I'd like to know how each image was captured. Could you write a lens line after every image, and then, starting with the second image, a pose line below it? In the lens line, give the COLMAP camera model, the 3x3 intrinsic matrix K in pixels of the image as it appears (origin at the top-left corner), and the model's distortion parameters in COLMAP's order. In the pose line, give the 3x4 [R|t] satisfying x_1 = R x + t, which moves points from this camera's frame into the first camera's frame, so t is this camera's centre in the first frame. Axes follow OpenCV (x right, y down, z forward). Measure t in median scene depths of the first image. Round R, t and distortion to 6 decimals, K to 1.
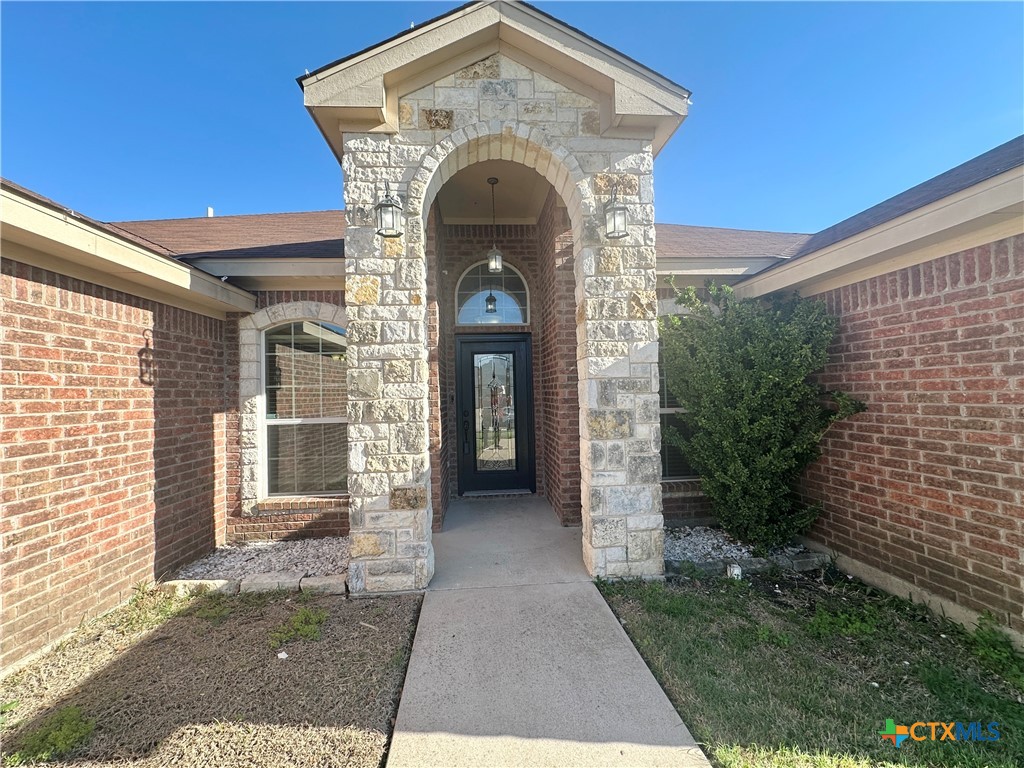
lens RADIAL K [[407.3, 0, 512.6], [0, 407.3, 383.8], [0, 0, 1]] dist [-0.001216, 0.000319]
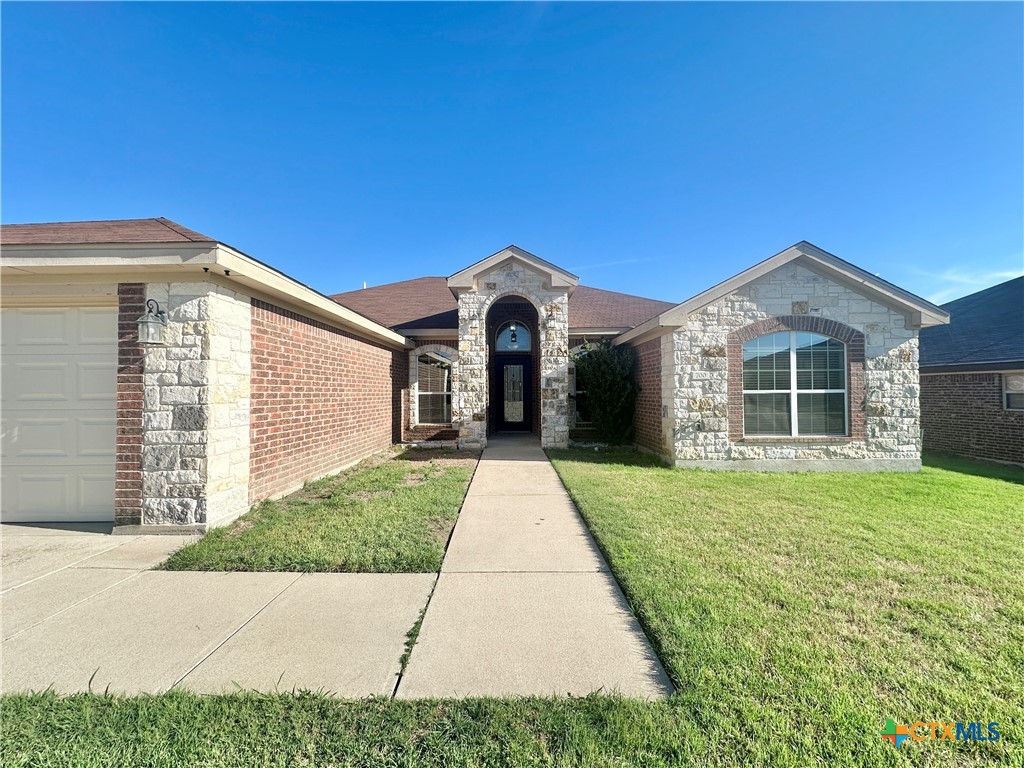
lens RADIAL K [[407.3, 0, 512.6], [0, 407.3, 383.8], [0, 0, 1]] dist [-0.001216, 0.000319]
pose [[0.995600, 0.016569, -0.092228, 0.241829], [-0.016145, 0.999855, 0.005347, 0.019427], [0.092303, -0.003834, 0.995724, -1.812769]]
